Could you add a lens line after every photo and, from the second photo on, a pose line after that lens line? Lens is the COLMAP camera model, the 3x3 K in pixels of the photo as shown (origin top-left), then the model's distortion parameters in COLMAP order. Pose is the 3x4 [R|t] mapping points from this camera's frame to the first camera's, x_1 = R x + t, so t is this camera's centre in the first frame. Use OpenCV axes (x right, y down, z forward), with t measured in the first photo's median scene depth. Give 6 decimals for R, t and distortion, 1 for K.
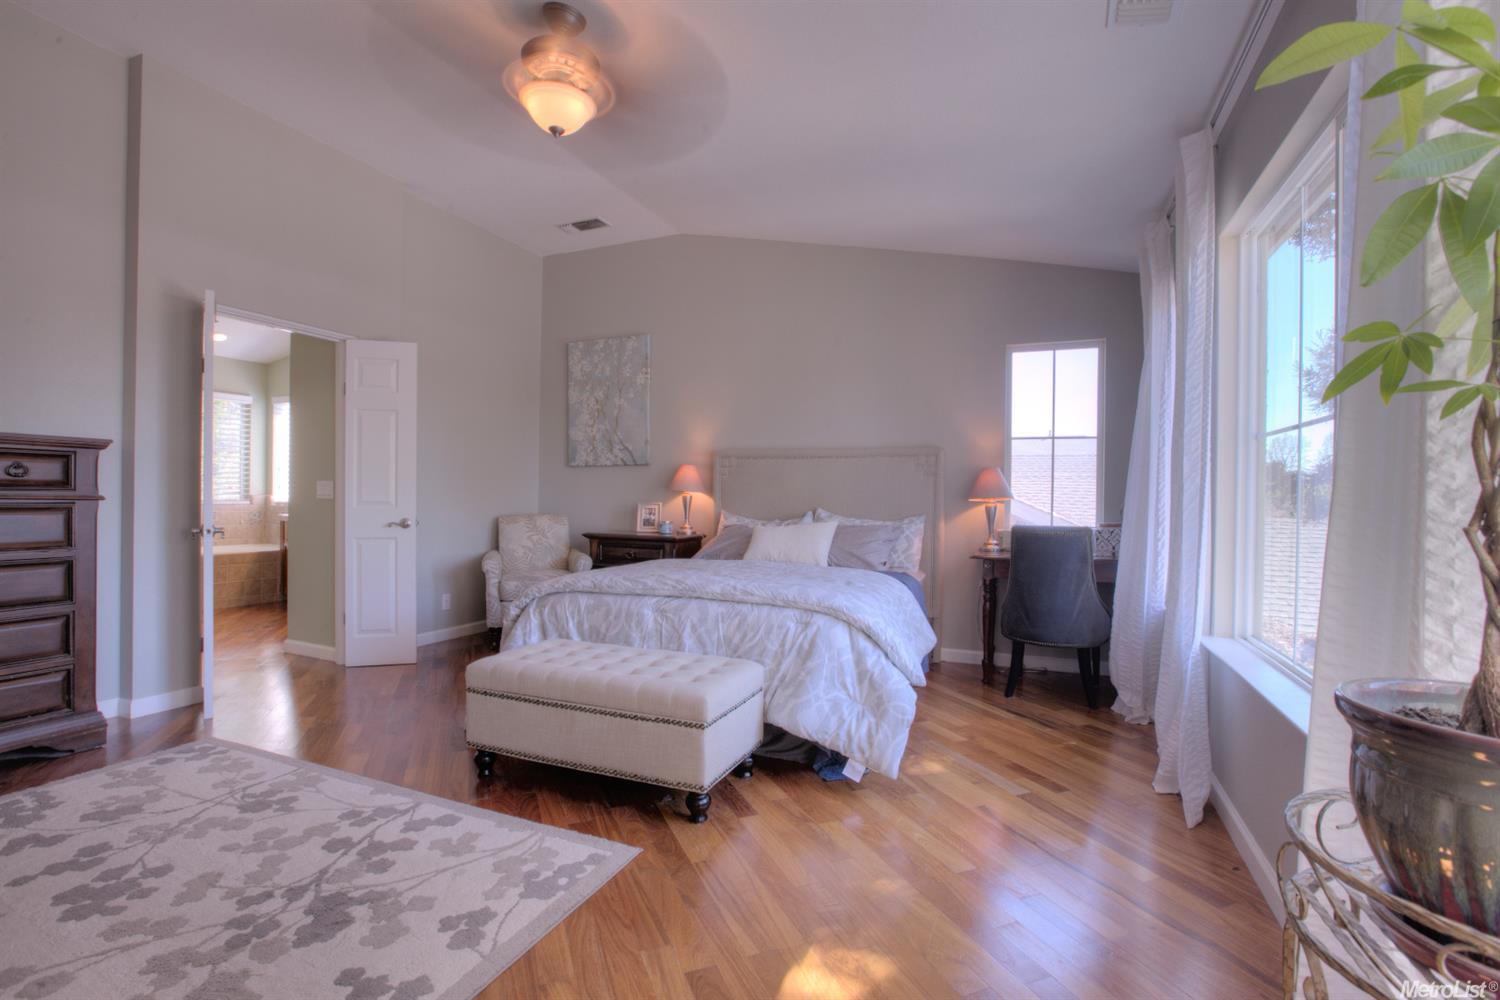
lens RADIAL K [[692.7, 0, 750.0], [0, 692.7, 500.0], [0, 0, 1]] dist [-0.059233, 0.021325]
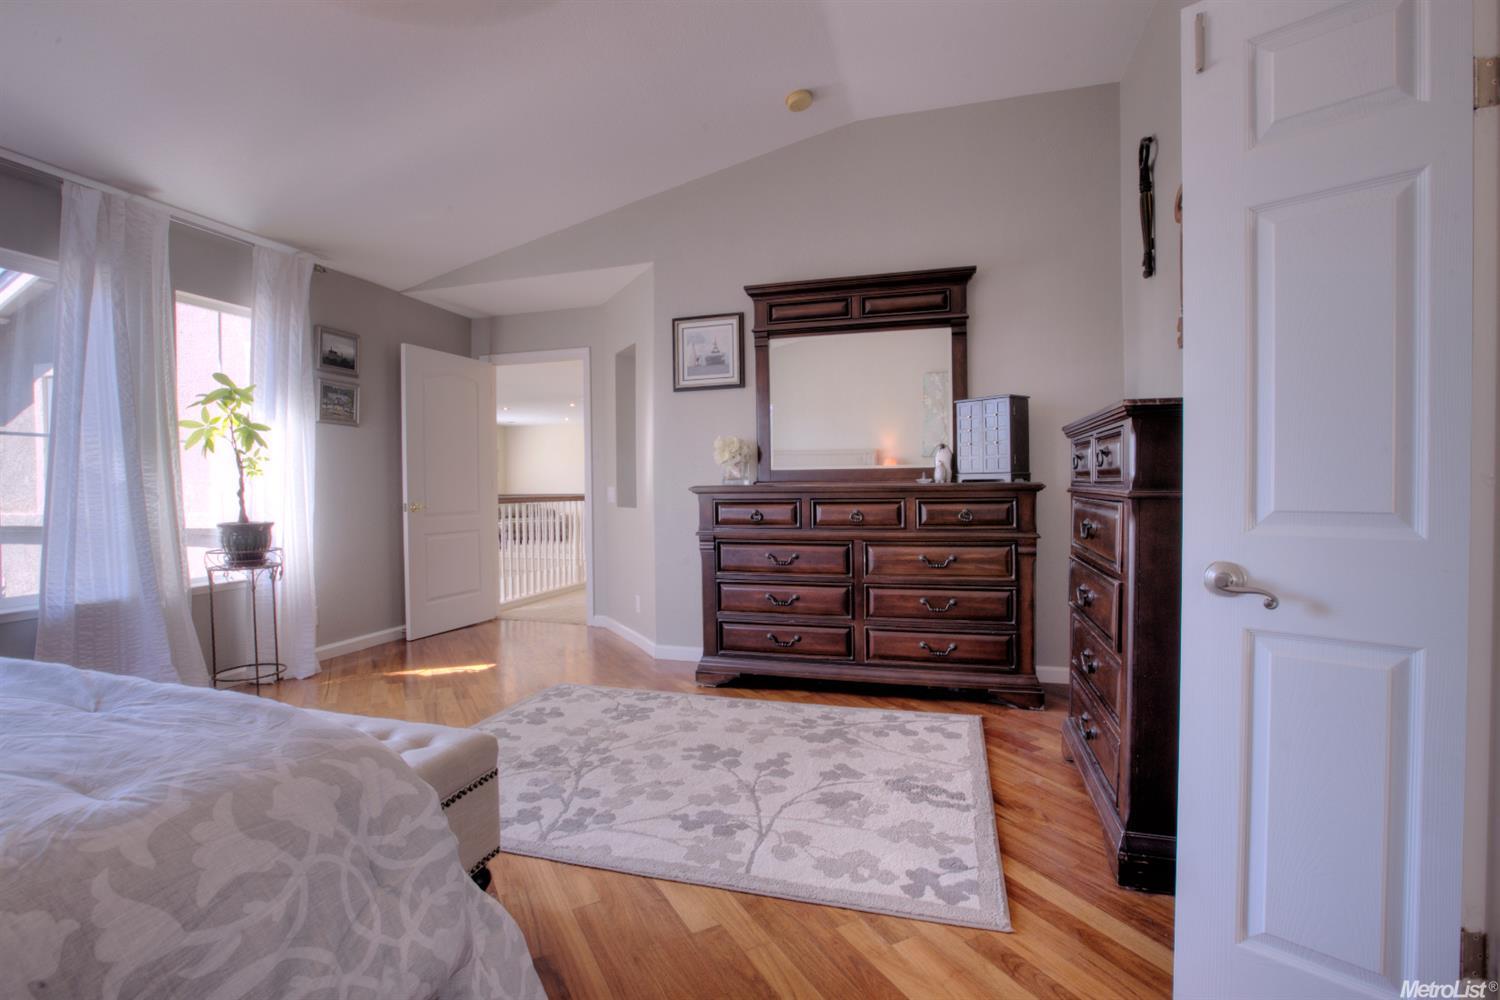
lens RADIAL K [[692.7, 0, 750.0], [0, 692.7, 500.0], [0, 0, 1]] dist [-0.059233, 0.021325]
pose [[-0.992707, 0.001146, -0.120546, -0.642858], [-0.002179, 0.999621, 0.027450, -0.018550], [0.120532, 0.027513, -0.992328, 1.874464]]
